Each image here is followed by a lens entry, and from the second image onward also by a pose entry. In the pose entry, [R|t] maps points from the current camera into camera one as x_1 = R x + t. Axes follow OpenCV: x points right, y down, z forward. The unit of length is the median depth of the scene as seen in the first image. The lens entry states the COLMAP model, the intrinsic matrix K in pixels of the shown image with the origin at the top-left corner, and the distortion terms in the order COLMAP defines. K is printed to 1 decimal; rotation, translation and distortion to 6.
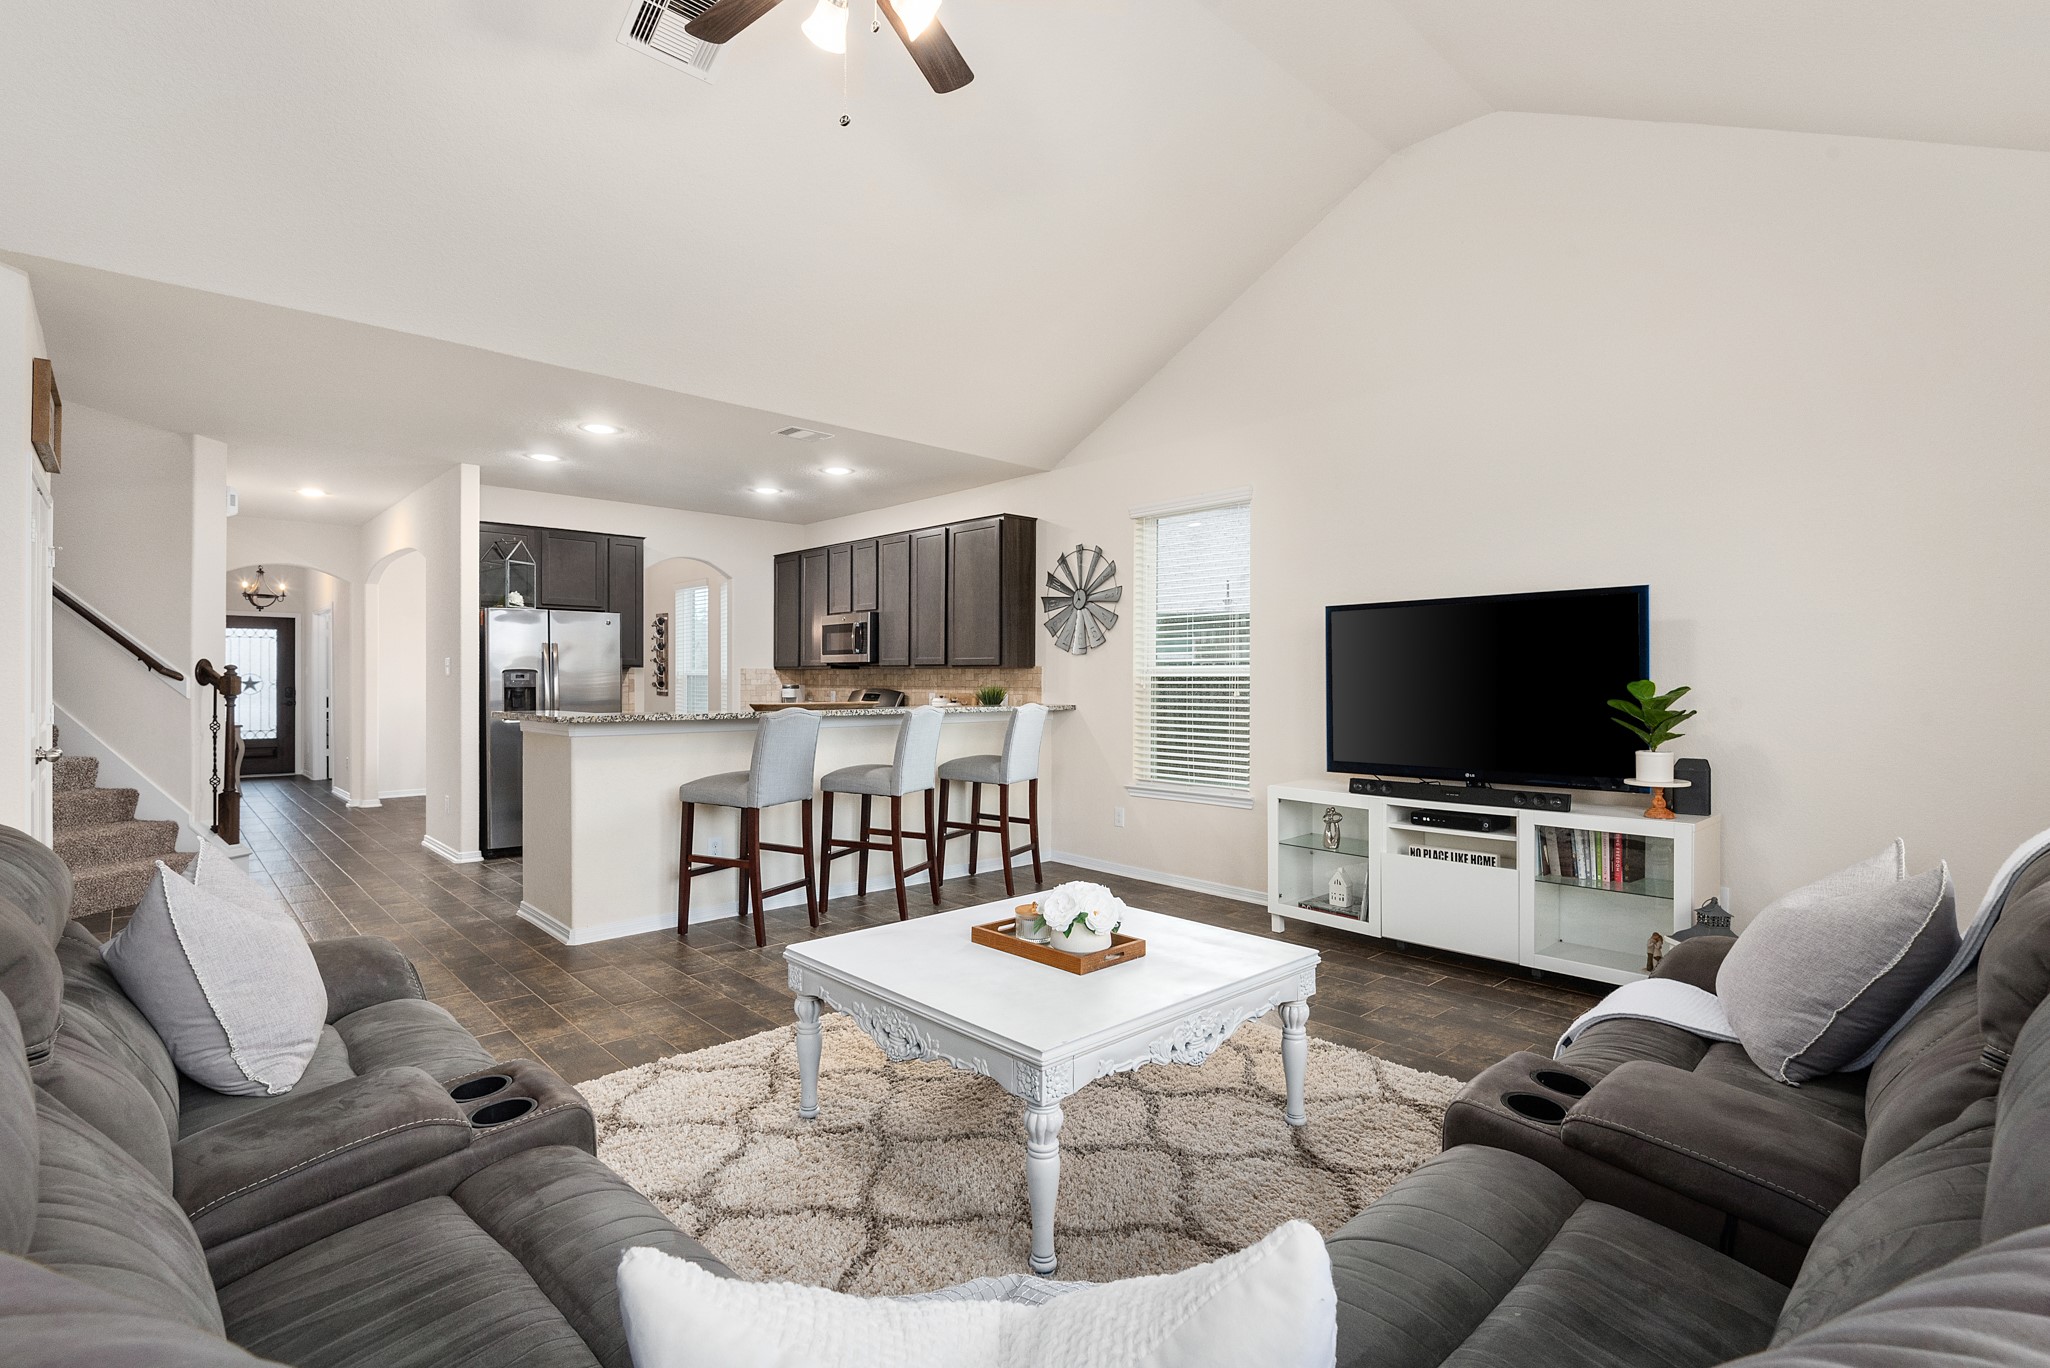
lens RADIAL K [[958.6, 0, 1037.9], [0, 958.6, 680.3], [0, 0, 1]] dist [0.019118, -0.016099]
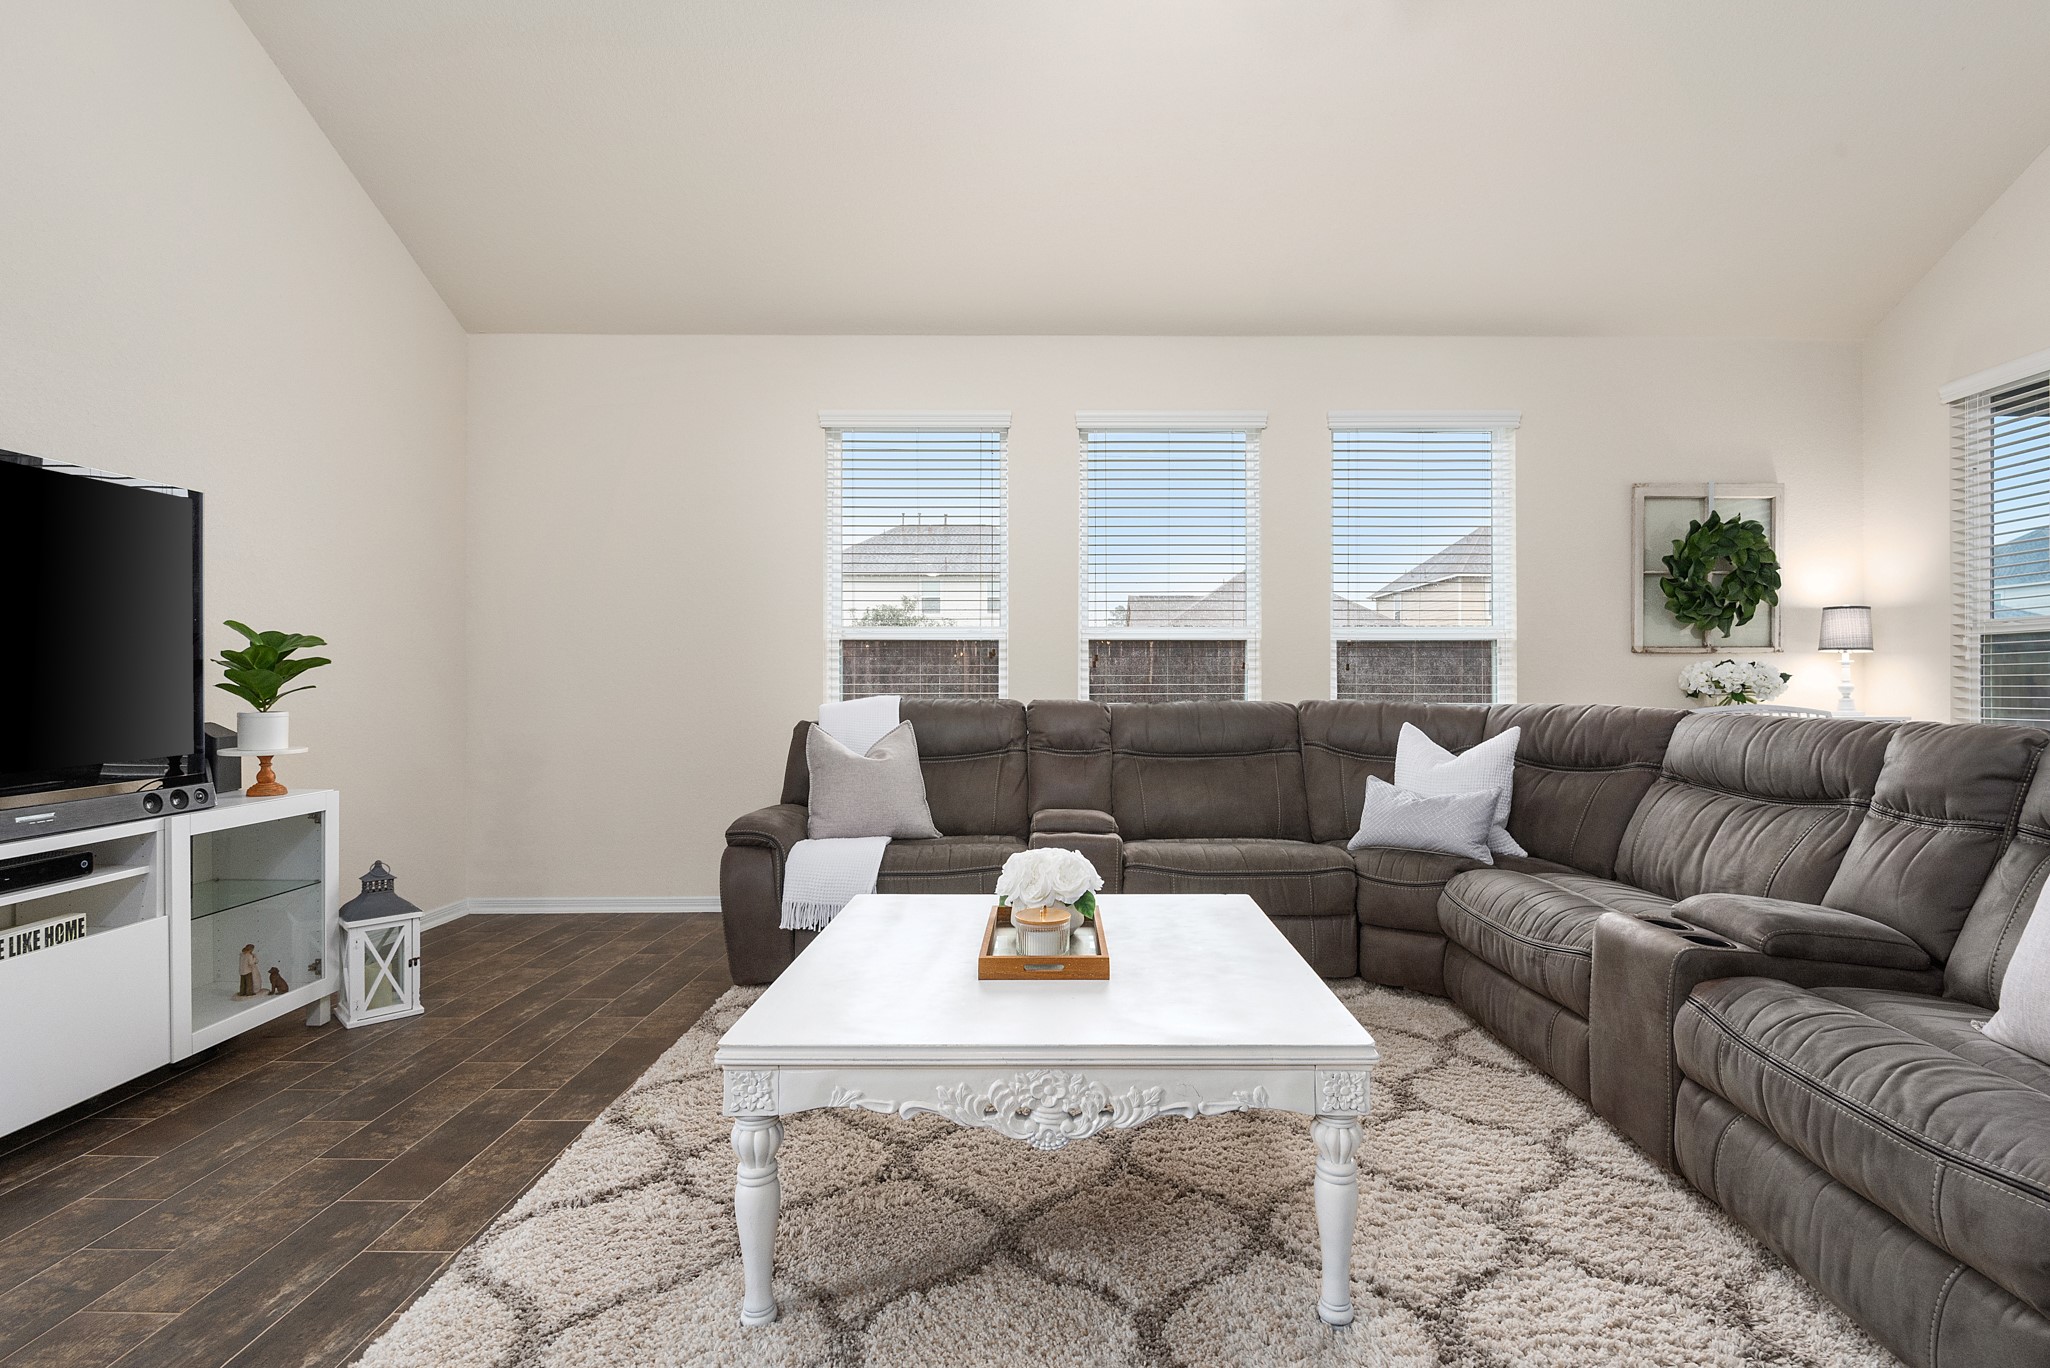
lens RADIAL K [[968.2, 0, 1071.6], [0, 968.2, 686.6], [0, 0, 1]] dist [0.014409, -0.016567]
pose [[-0.736589, -0.008109, 0.676293, -0.210775], [-0.004203, 0.999964, 0.007412, 0.024259], [-0.676328, 0.002617, -0.736596, 0.628361]]
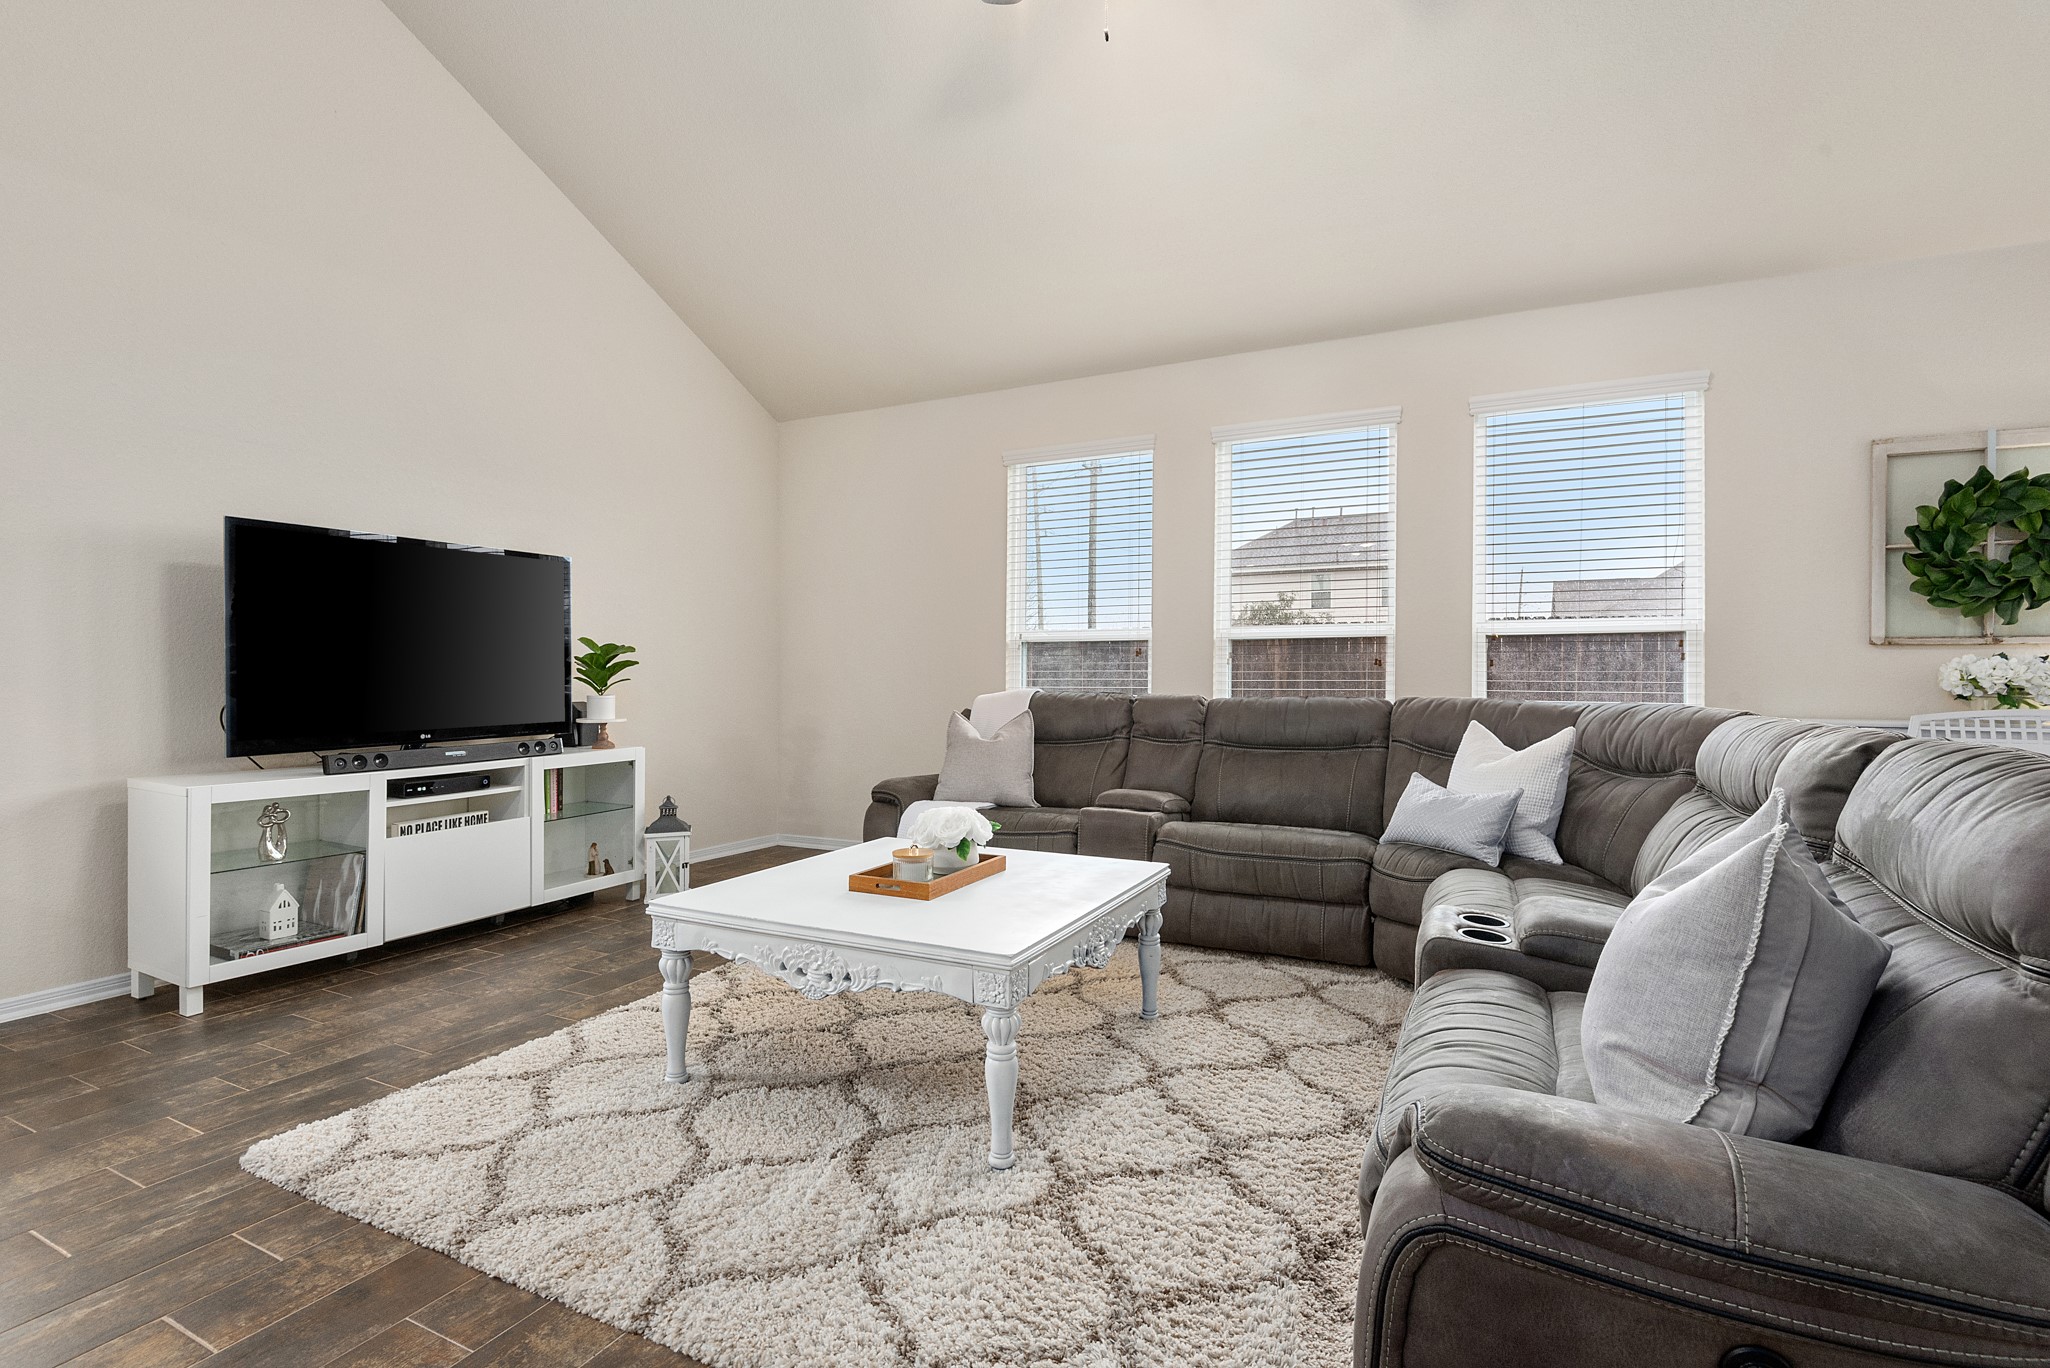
lens RADIAL K [[958.6, 0, 1037.9], [0, 958.6, 680.3], [0, 0, 1]] dist [0.019118, -0.016099]
pose [[-0.358798, -0.011141, 0.933349, -0.393593], [-0.005718, 0.999936, 0.009738, 0.021732], [-0.933398, -0.001843, -0.358838, 0.507298]]
